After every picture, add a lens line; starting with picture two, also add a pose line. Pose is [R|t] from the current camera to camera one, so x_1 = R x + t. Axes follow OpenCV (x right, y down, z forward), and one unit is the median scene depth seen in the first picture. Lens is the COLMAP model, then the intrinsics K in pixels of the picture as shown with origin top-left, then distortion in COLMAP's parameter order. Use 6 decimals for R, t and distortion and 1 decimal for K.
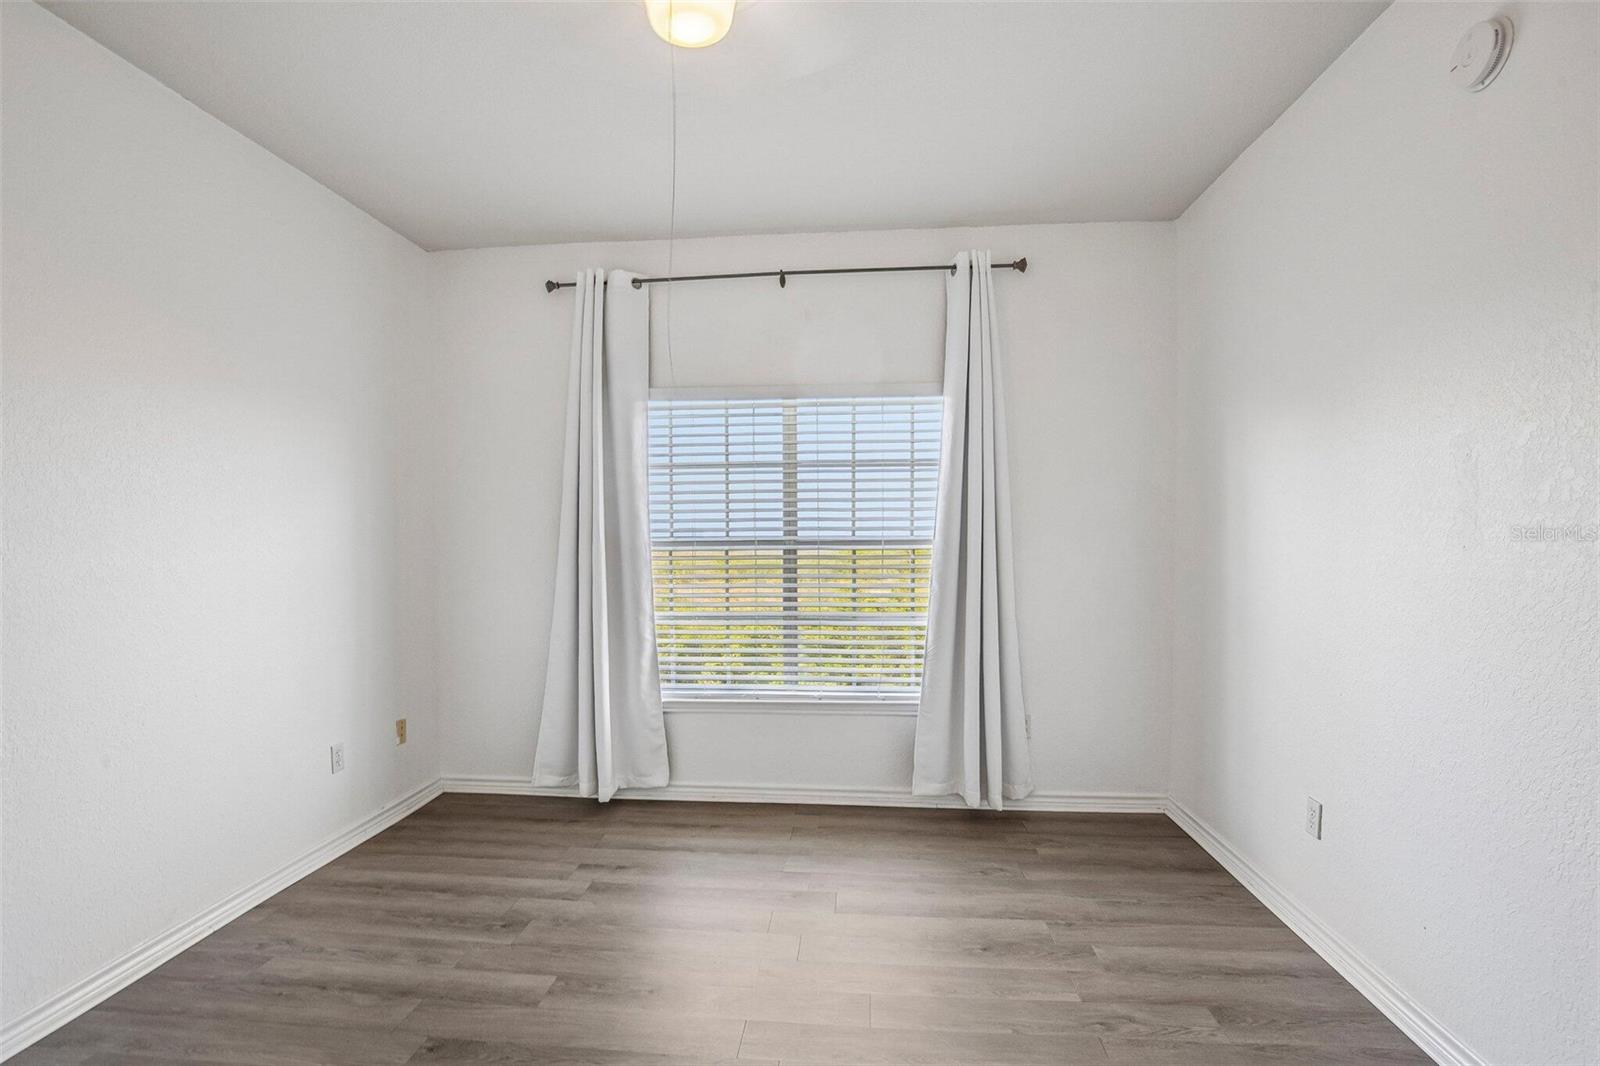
lens RADIAL K [[753.1, 0, 801.2], [0, 753.1, 535.1], [0, 0, 1]] dist [-0.026776, 0.001265]
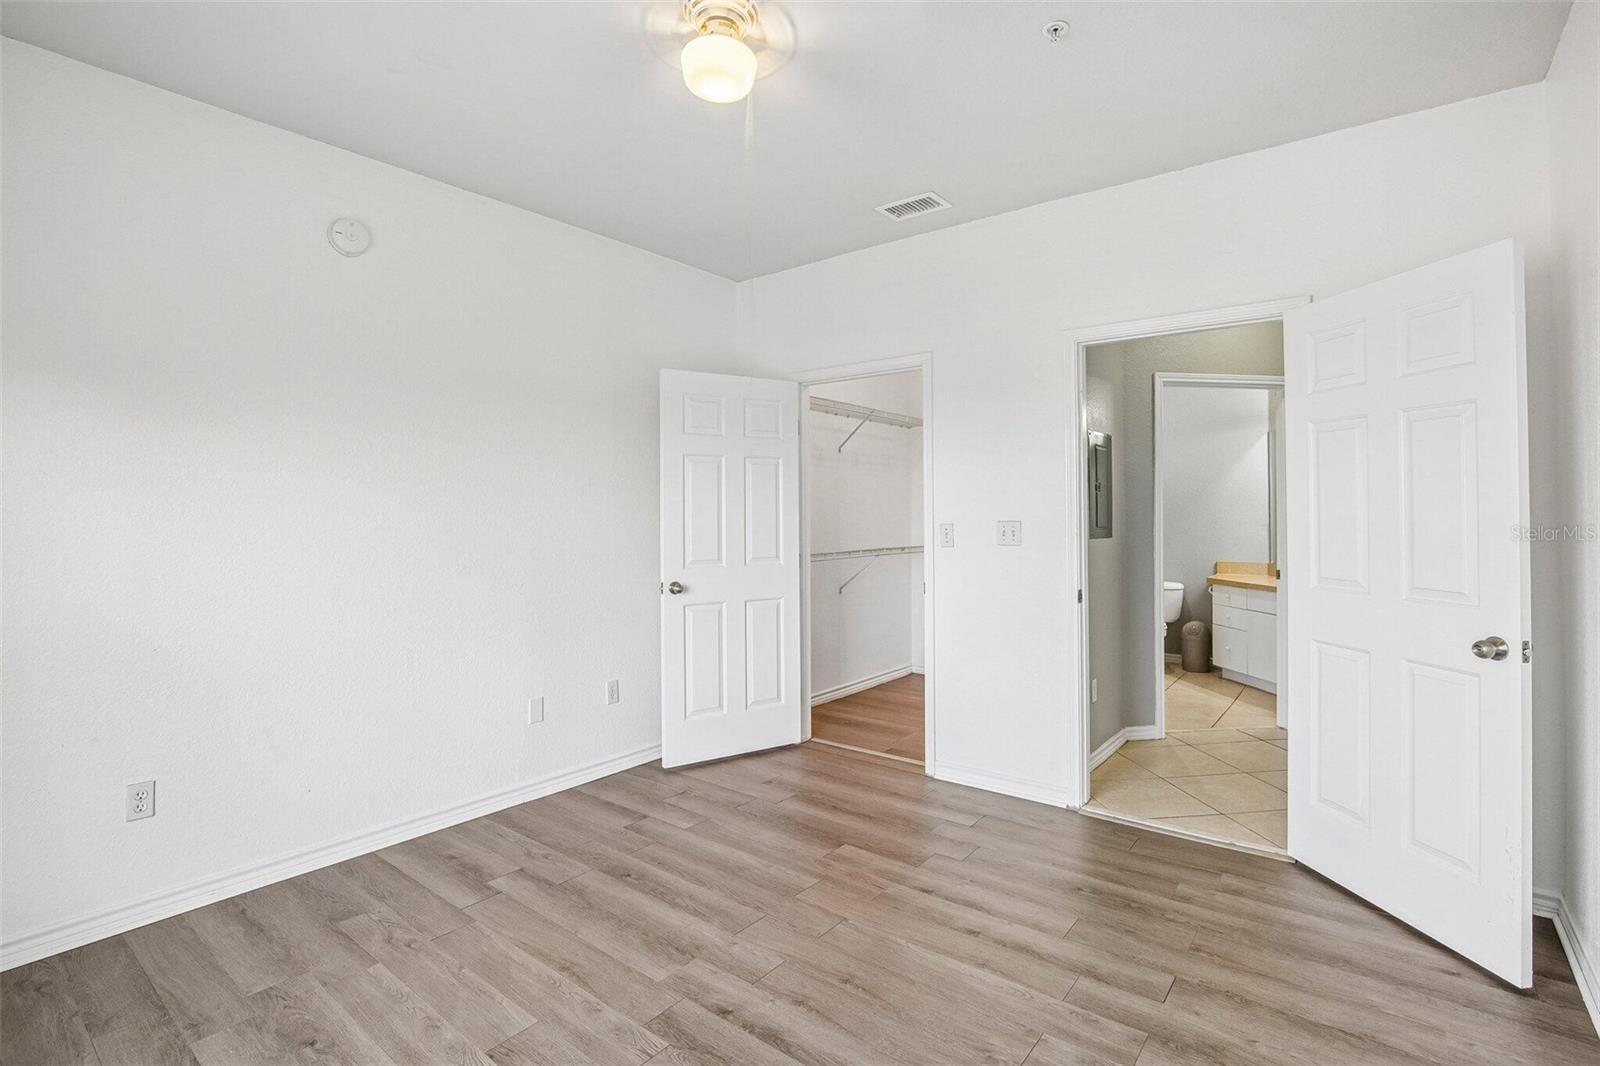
lens RADIAL K [[753.1, 0, 803.0], [0, 753.1, 524.0], [0, 0, 1]] dist [-0.026776, 0.001265]
pose [[-0.834420, 0.005590, 0.551100, -0.642533], [0.007687, 0.999969, 0.001495, 0.013066], [-0.551075, 0.005484, -0.834438, 1.419643]]
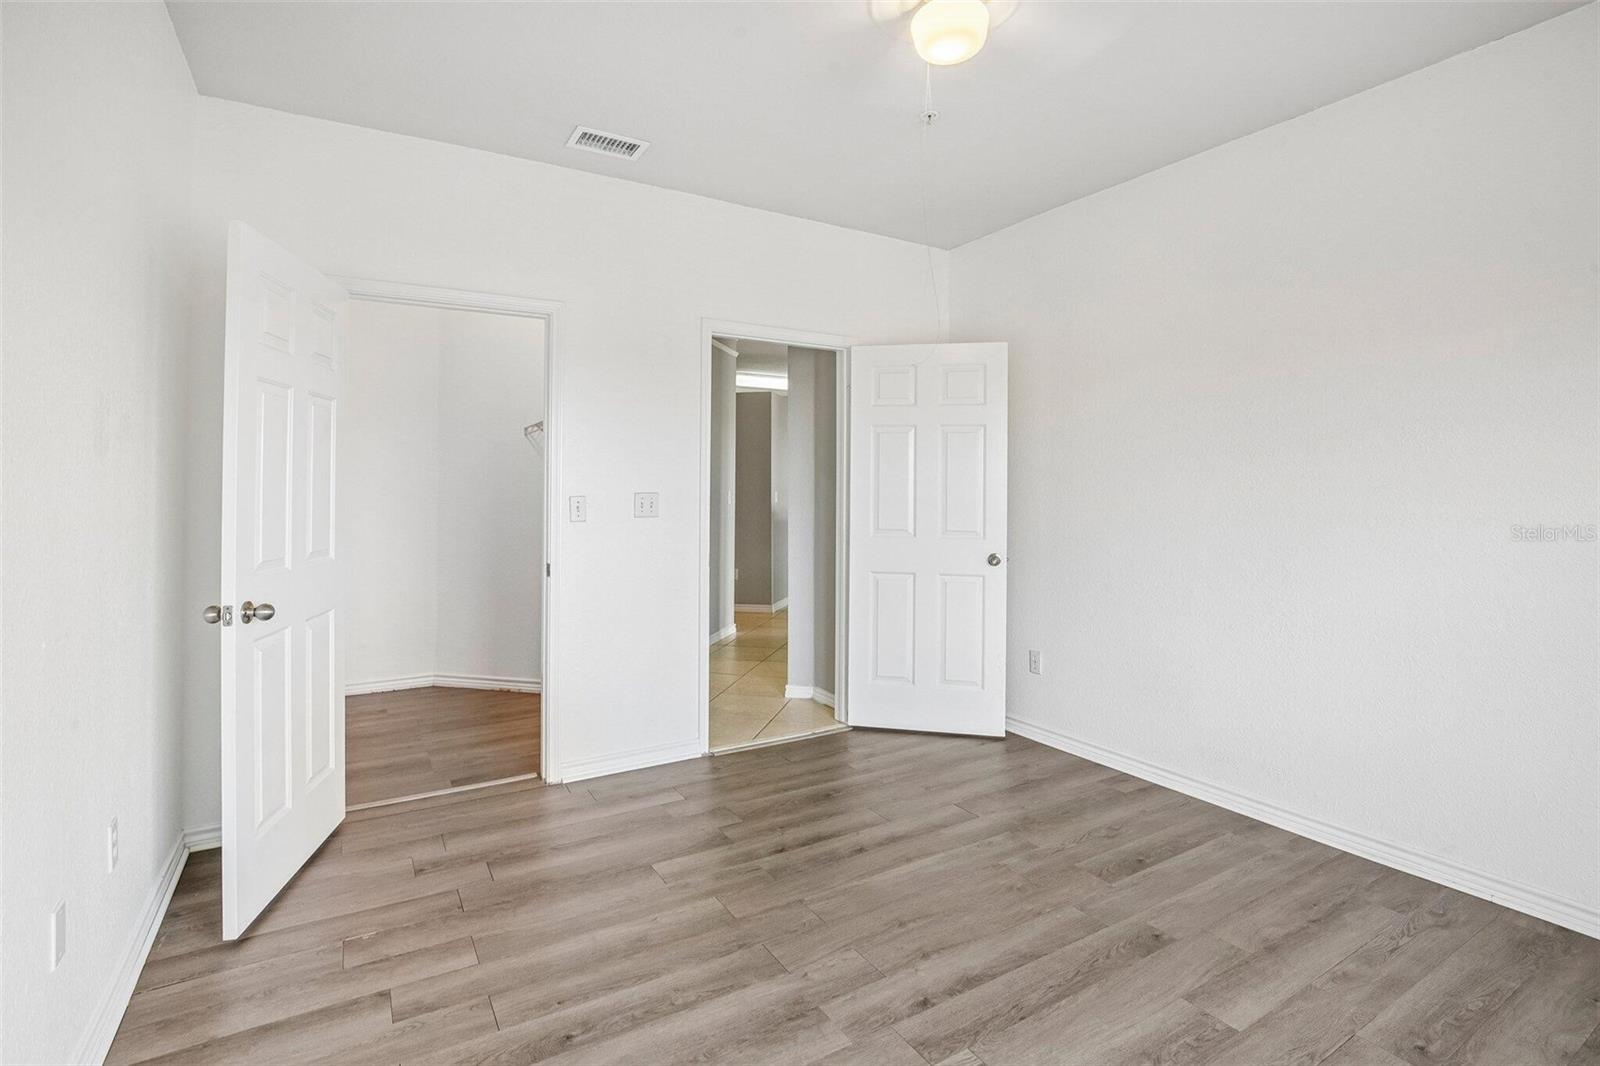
lens RADIAL K [[753.1, 0, 798.9], [0, 753.1, 539.2], [0, 0, 1]] dist [-0.026776, 0.001265]
pose [[-0.812754, 0.043256, -0.580999, 0.490743], [0.005855, 0.997796, 0.066096, 0.006210], [0.582578, 0.050318, -0.811216, 1.319732]]
